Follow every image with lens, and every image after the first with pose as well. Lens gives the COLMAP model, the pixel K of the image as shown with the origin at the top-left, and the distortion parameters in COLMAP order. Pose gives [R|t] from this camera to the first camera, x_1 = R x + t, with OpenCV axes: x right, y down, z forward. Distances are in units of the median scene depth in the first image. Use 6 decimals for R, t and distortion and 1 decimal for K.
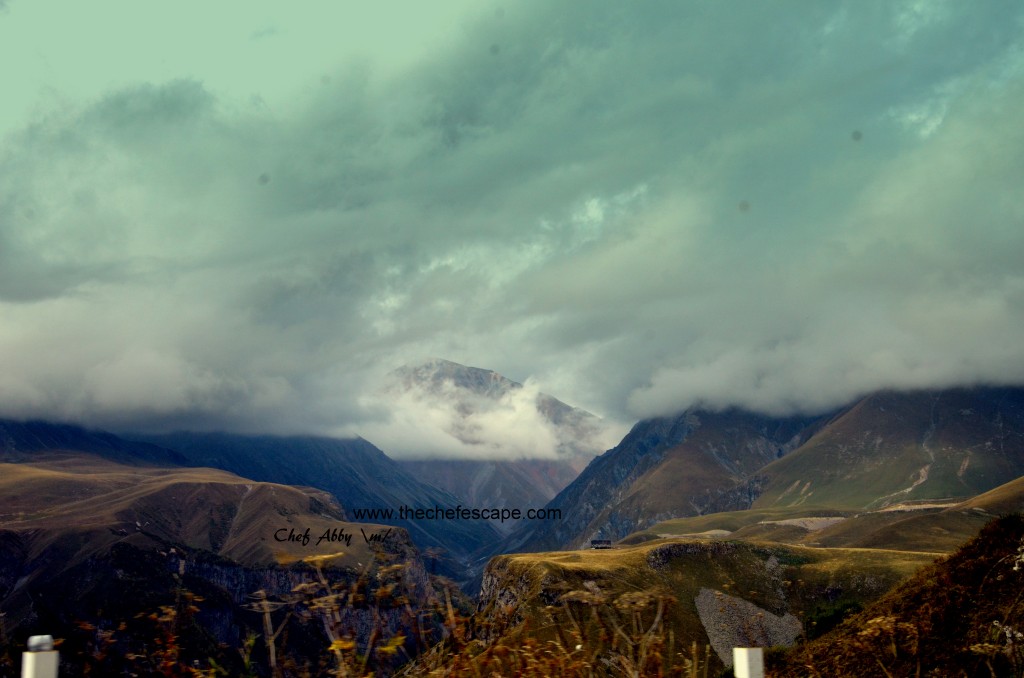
lens RADIAL K [[1389.5, 0, 513.9], [0, 1389.5, 338.3], [0, 0, 1]] dist [0.122152, 0.000000]
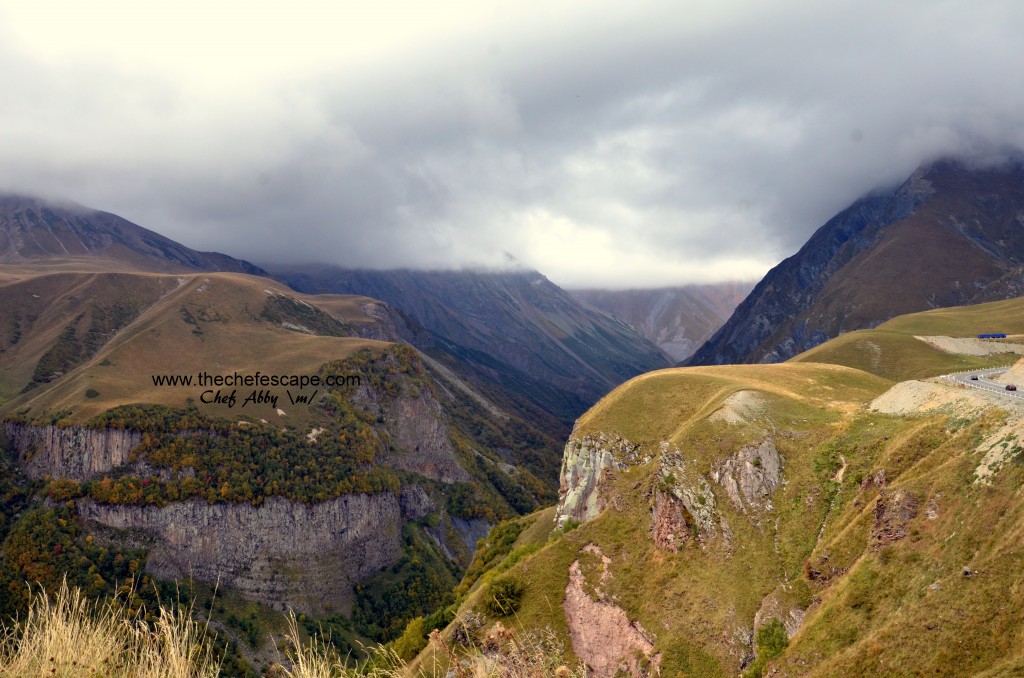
lens RADIAL K [[1389.5, 0, 511.9], [0, 1389.5, 339.6], [0, 0, 1]] dist [0.122152, 0.000000]
pose [[0.990738, -0.009505, -0.135457, 0.022919], [0.025701, 0.992643, 0.118322, 0.042833], [0.133336, -0.120707, 0.983693, 0.282829]]
